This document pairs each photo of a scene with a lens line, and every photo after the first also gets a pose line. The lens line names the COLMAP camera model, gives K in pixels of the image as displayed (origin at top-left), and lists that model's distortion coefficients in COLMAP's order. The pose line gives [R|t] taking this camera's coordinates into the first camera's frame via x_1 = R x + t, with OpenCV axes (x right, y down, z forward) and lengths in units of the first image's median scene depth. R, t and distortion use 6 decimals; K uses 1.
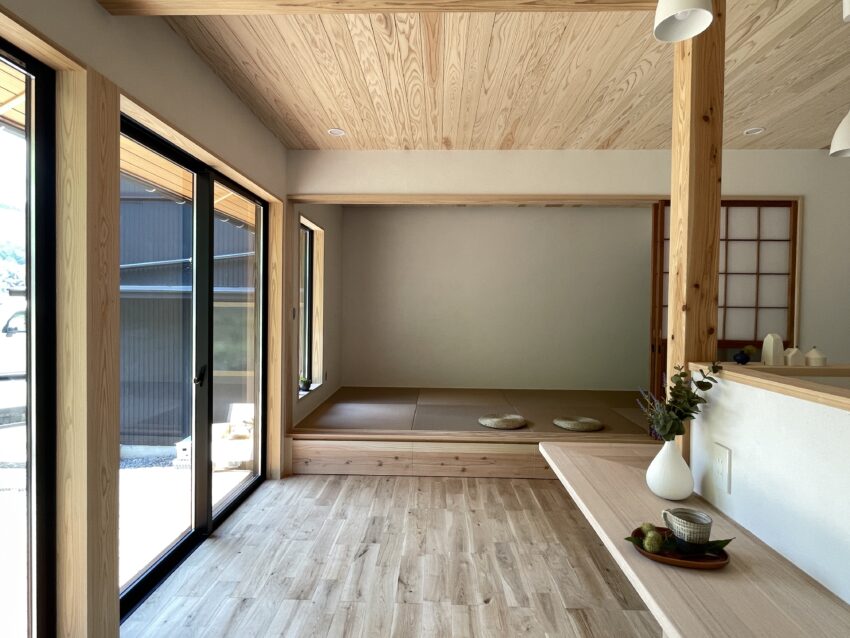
lens RADIAL K [[447.0, 0, 425.0], [0, 447.0, 319.0], [0, 0, 1]] dist [0.002853, 0.000247]
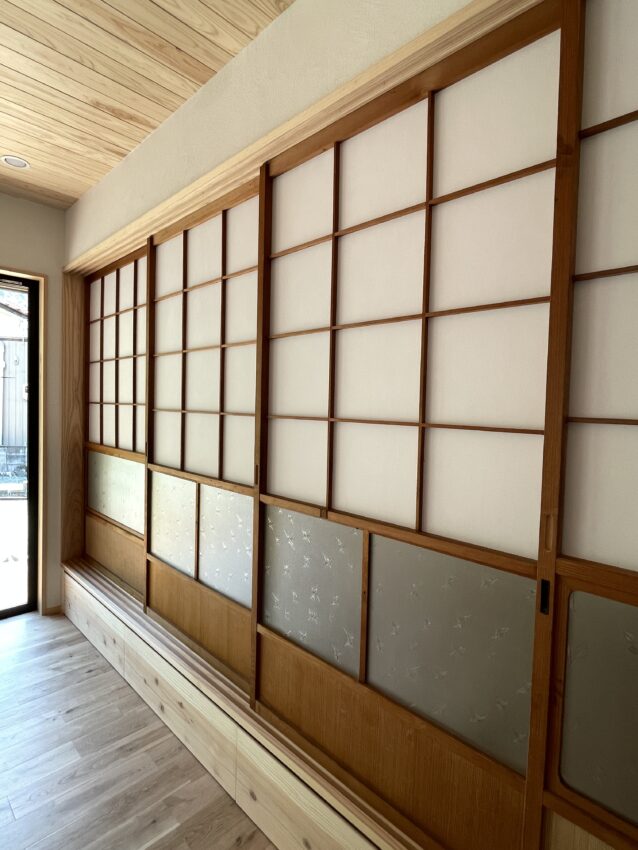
lens RADIAL K [[447.0, 0, 319.0], [0, 447.0, 425.0], [0, 0, 1]] dist [0.002853, 0.000247]
pose [[0.729128, 0.035622, -0.683450, 0.895797], [-0.035001, 0.999279, 0.014743, -0.036526], [0.683482, 0.013171, 0.729849, 1.105539]]
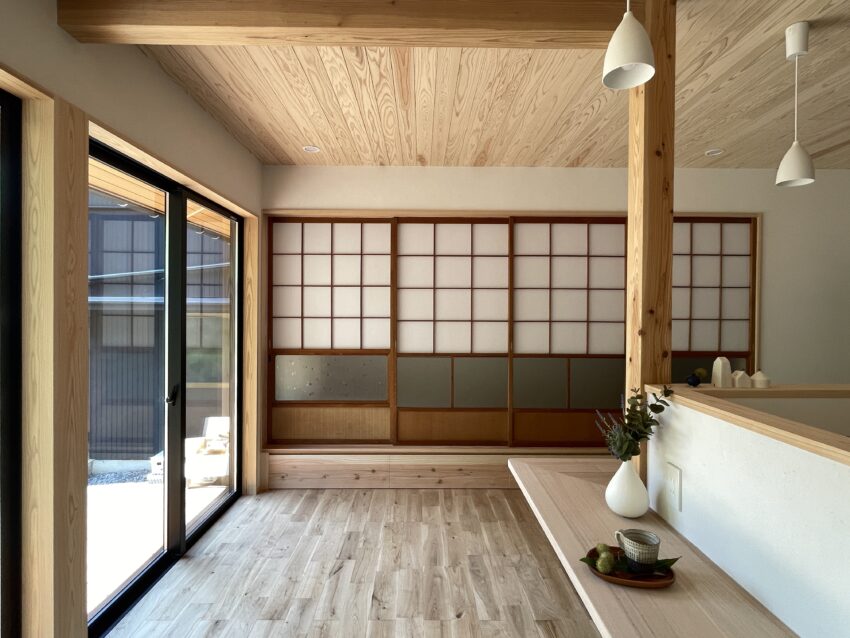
lens RADIAL K [[447.0, 0, 425.0], [0, 447.0, 319.0], [0, 0, 1]] dist [0.002853, 0.000247]
pose [[0.999197, -0.005231, 0.039731, 0.021145], [0.005593, 0.999944, -0.009002, -0.032558], [-0.039682, 0.009217, 0.999170, -0.020018]]
